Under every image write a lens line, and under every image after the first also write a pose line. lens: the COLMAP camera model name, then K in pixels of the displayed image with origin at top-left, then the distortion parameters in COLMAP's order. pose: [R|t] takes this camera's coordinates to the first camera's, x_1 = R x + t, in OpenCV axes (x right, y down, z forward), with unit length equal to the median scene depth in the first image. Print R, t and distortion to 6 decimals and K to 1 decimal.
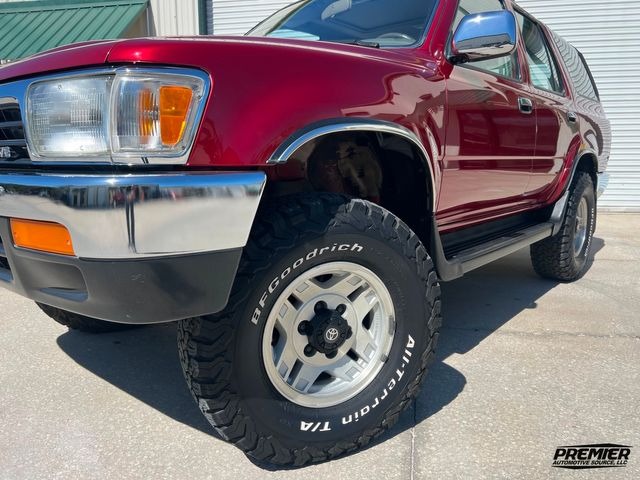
lens RADIAL K [[496.9, 0, 325.8], [0, 496.9, 224.5], [0, 0, 1]] dist [0.038113, -0.039191]
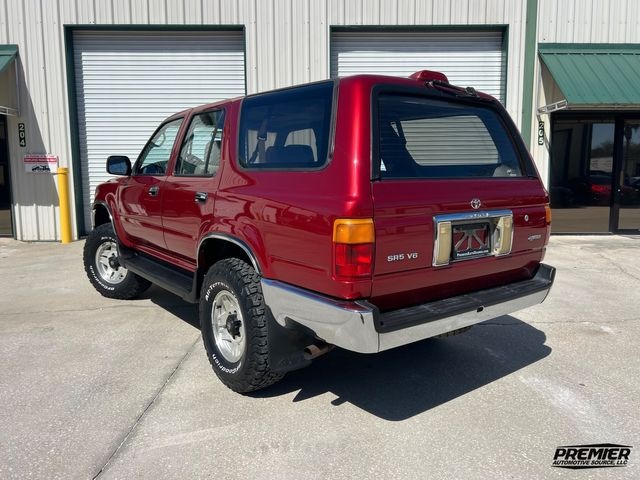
lens RADIAL K [[496.9, 0, 323.8], [0, 496.9, 229.8], [0, 0, 1]] dist [0.038113, -0.039191]
pose [[0.979813, -0.023968, 0.198476, 0.393785], [0.026632, 0.999587, -0.010763, -0.131455], [-0.198136, 0.015831, 0.980047, -1.032774]]
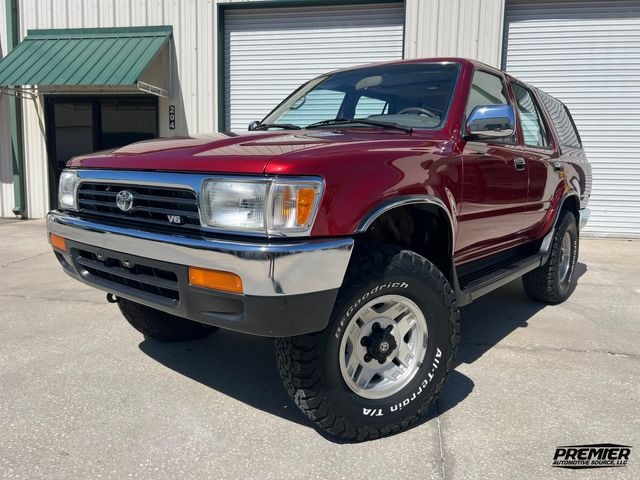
lens RADIAL K [[496.9, 0, 321.8], [0, 496.9, 219.2], [0, 0, 1]] dist [0.038113, -0.039191]
pose [[0.999750, 0.019117, 0.011631, -0.166071], [-0.018743, 0.999330, -0.031445, -0.079594], [-0.012224, 0.031219, 0.999438, -0.365691]]
